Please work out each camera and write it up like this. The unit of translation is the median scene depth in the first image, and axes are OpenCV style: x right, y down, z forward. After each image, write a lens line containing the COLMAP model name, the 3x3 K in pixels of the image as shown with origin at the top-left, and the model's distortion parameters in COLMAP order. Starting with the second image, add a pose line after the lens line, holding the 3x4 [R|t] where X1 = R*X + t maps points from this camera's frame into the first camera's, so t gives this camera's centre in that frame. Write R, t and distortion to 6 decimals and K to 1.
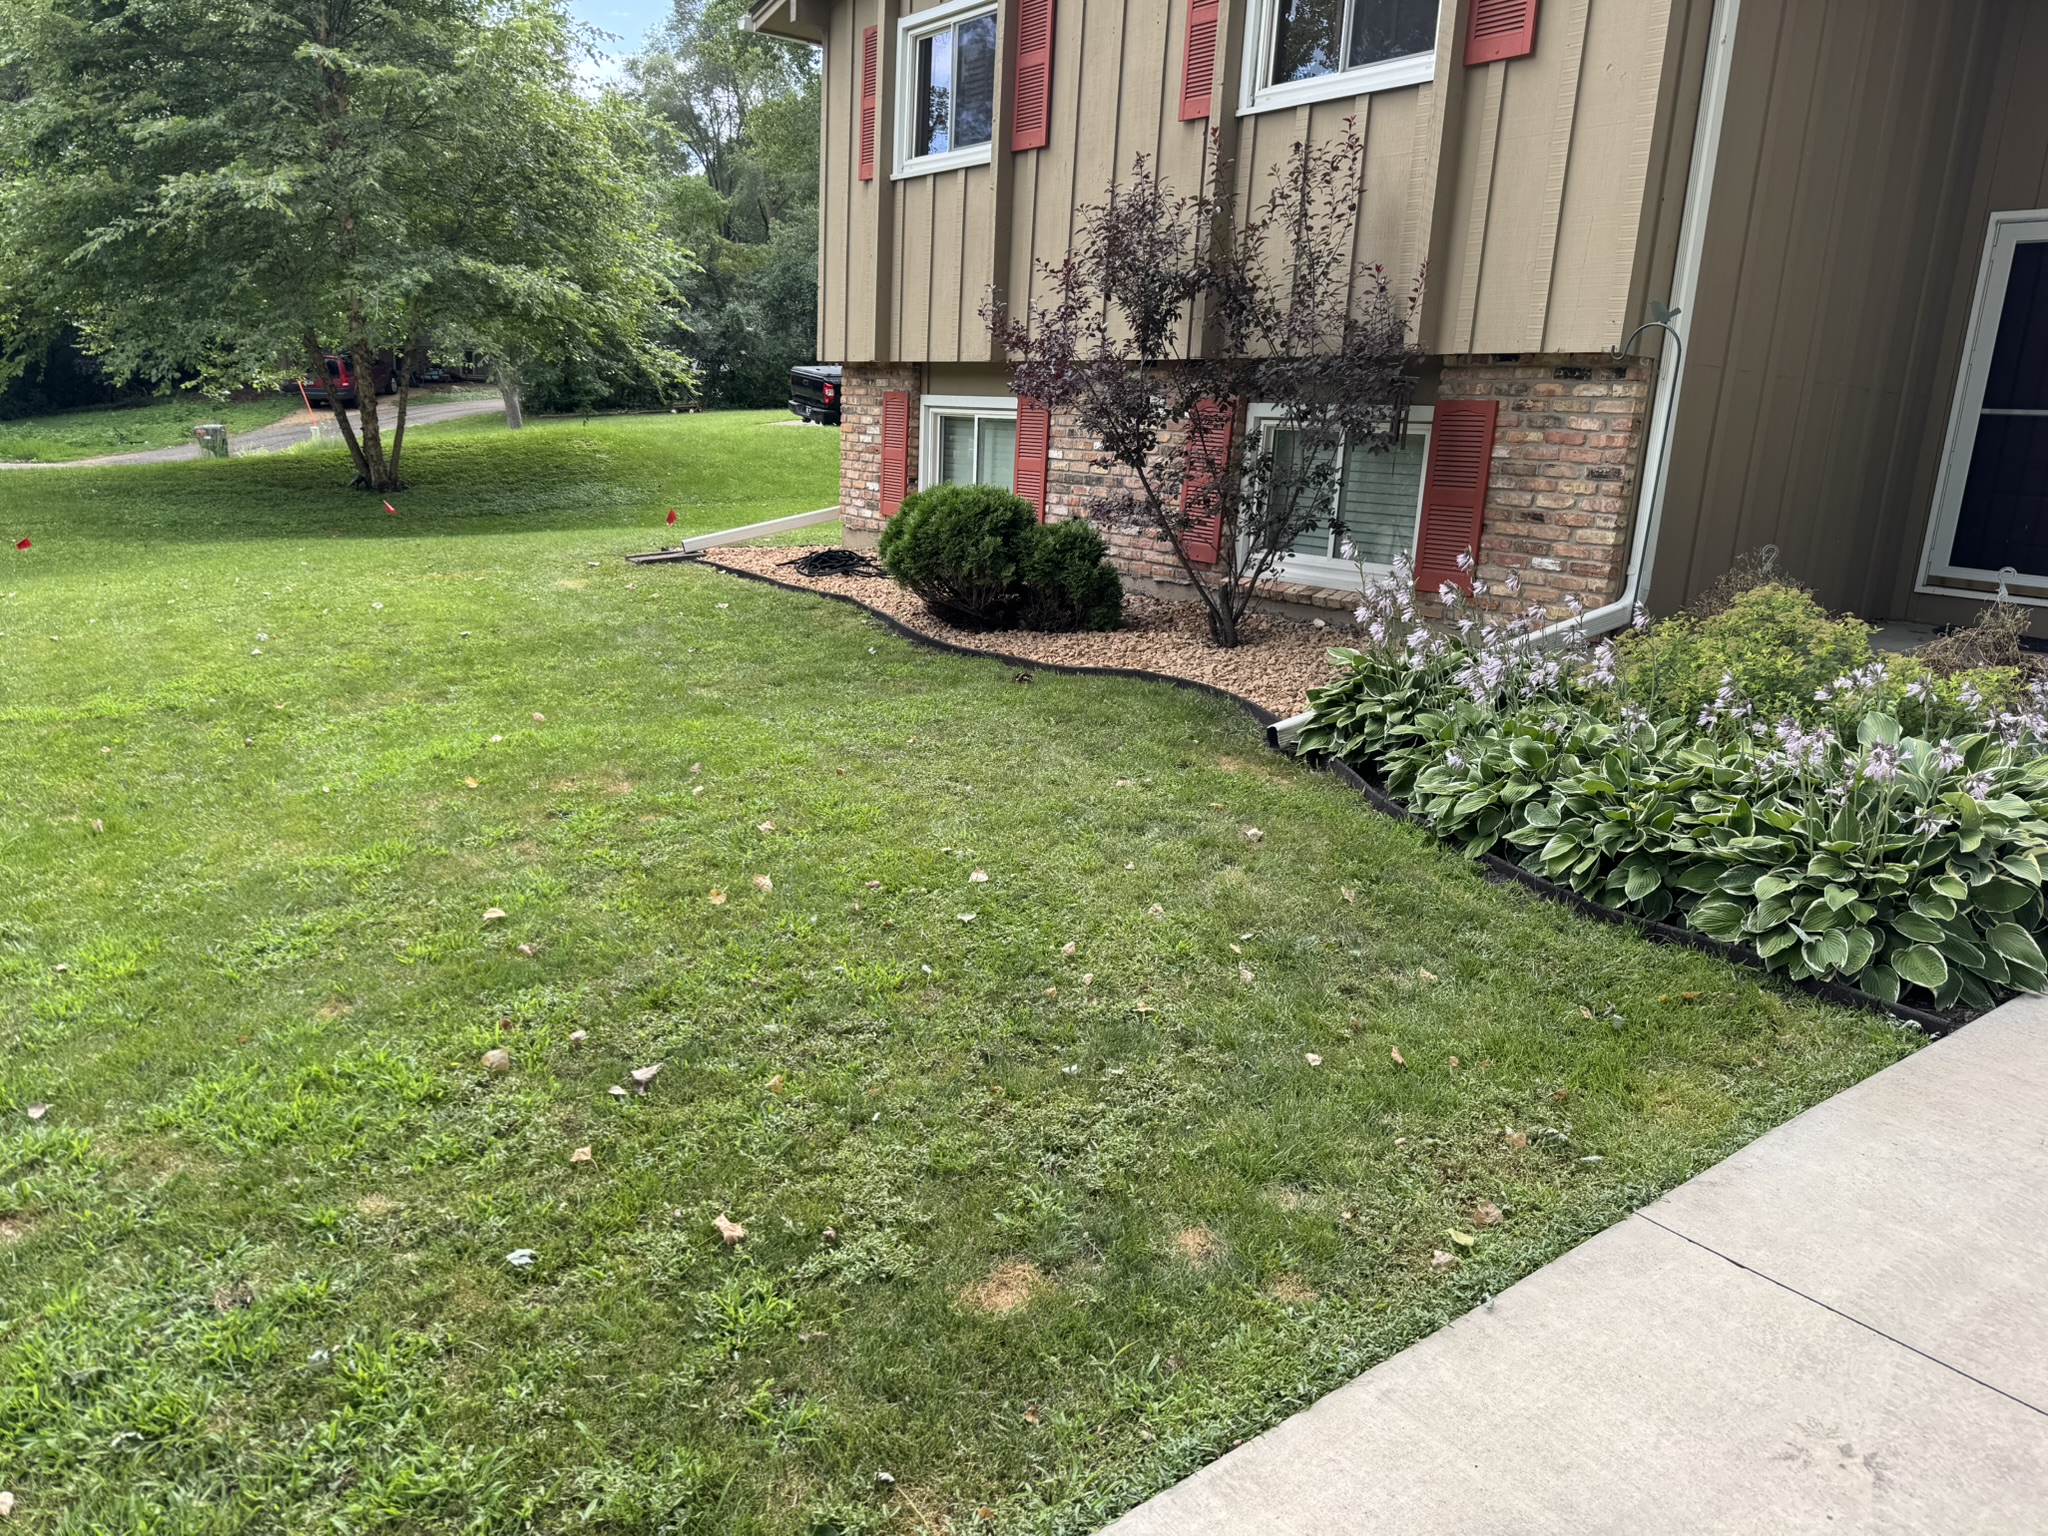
lens RADIAL K [[1489.6, 0, 1029.2], [0, 1489.6, 777.4], [0, 0, 1]] dist [0.041104, -0.025465]
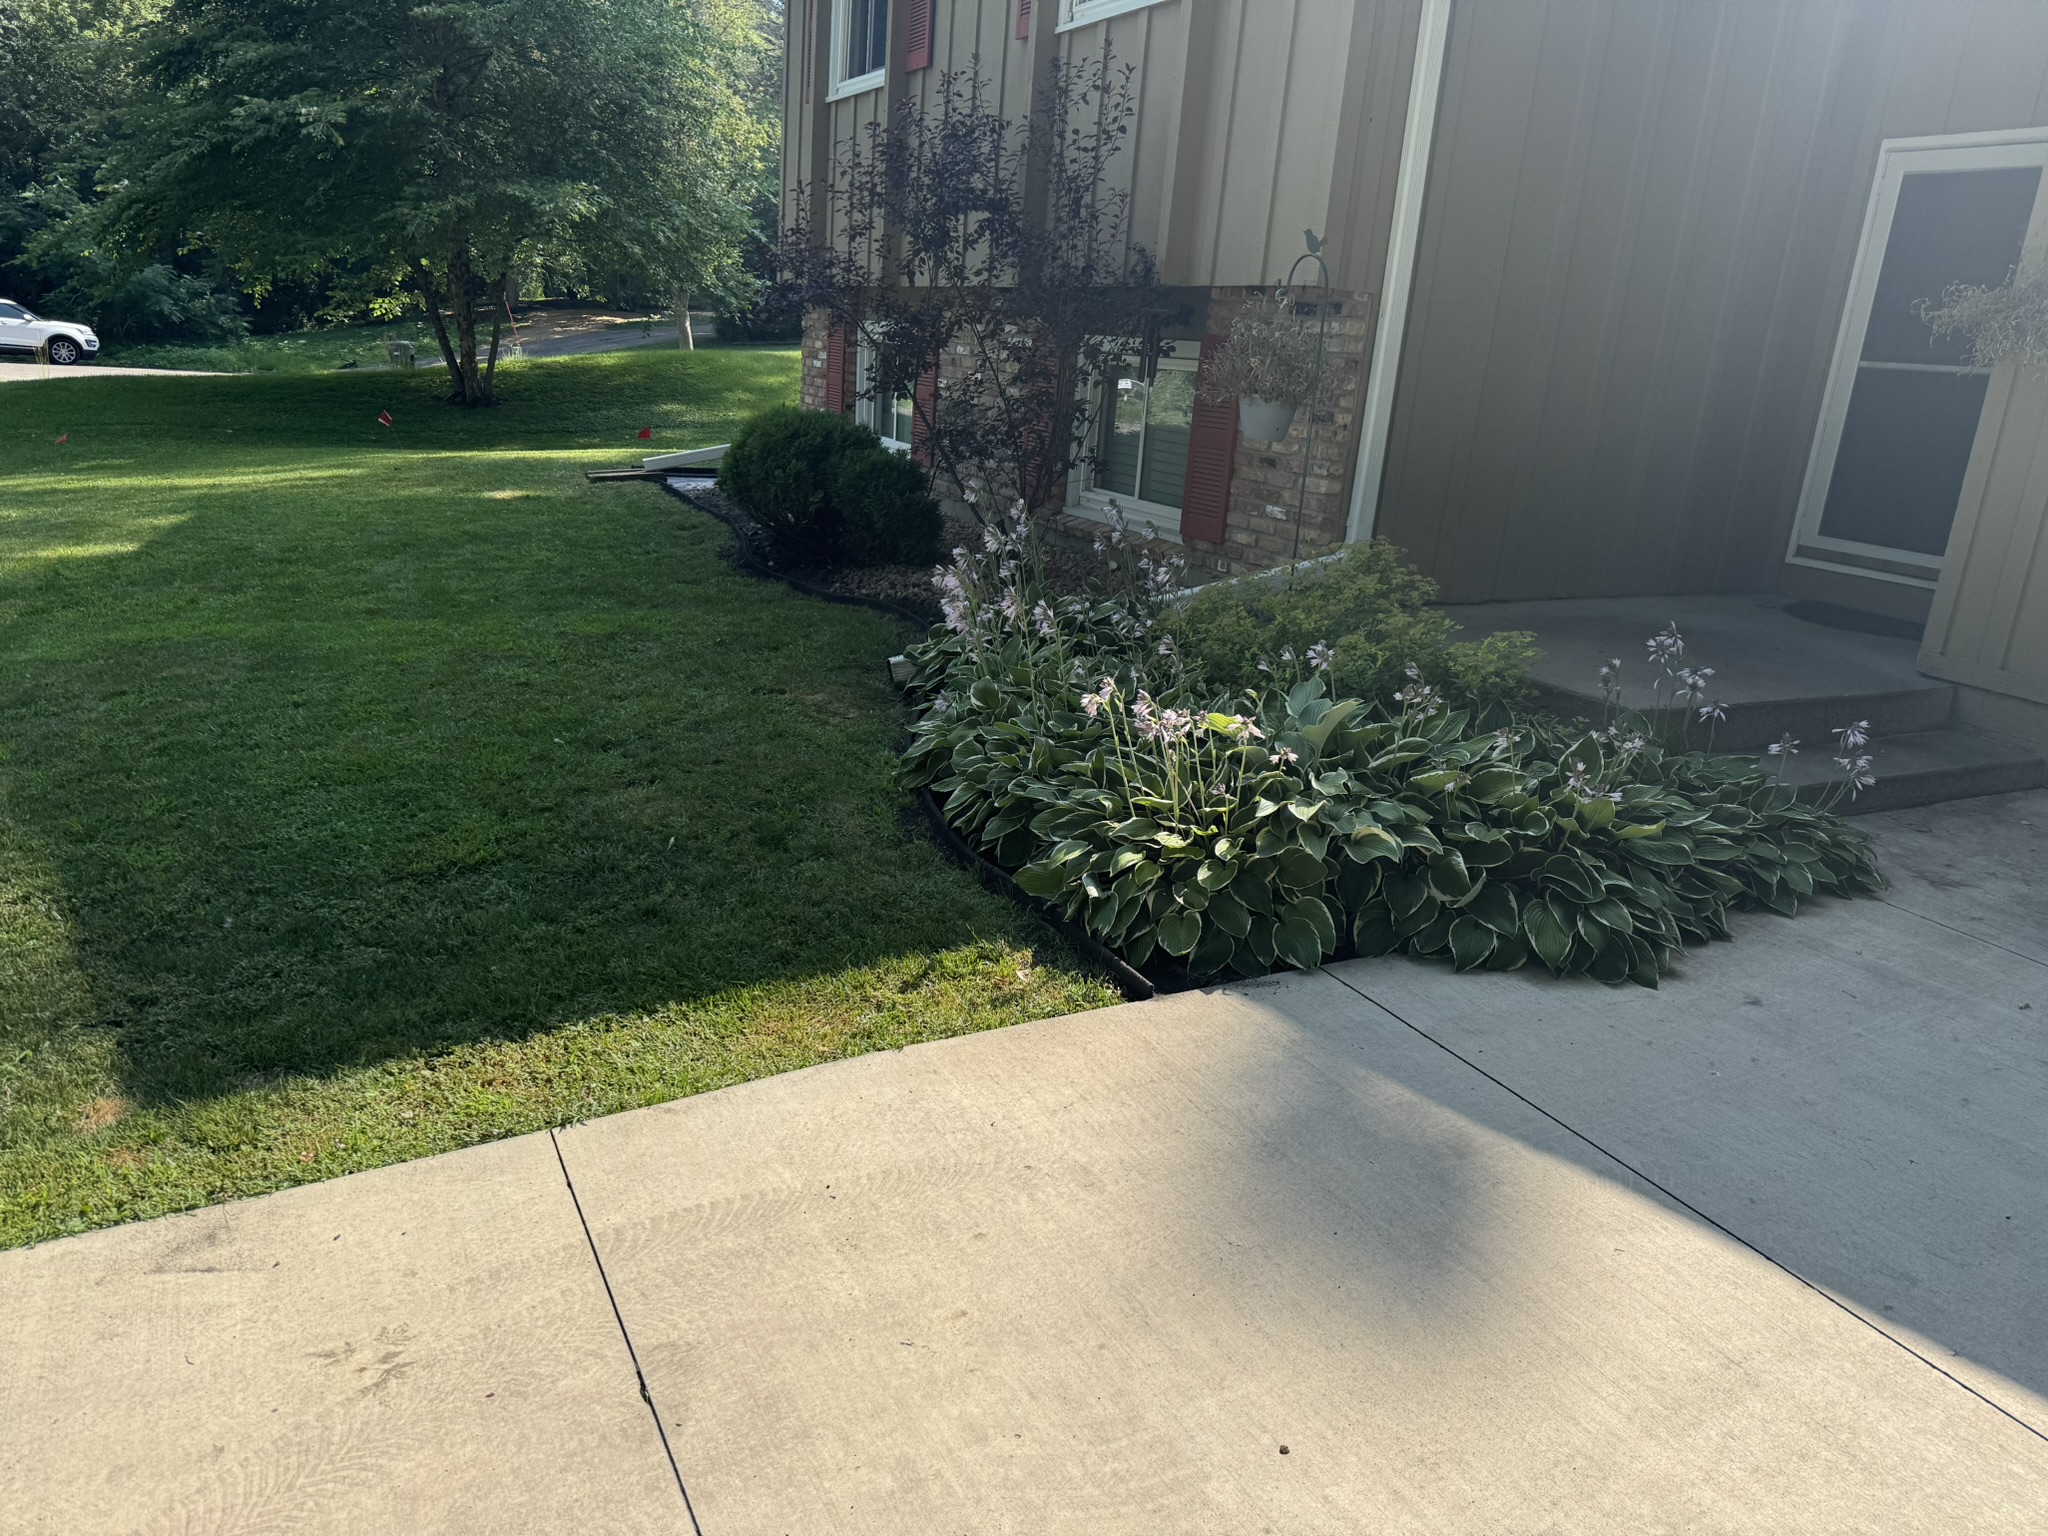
lens RADIAL K [[1489.6, 0, 1019.6], [0, 1489.6, 764.1], [0, 0, 1]] dist [0.041104, -0.025465]
pose [[0.982195, 0.072572, -0.173281, 0.349312], [-0.066563, 0.996970, 0.040247, -0.008566], [0.175677, -0.027996, 0.984050, 0.023699]]
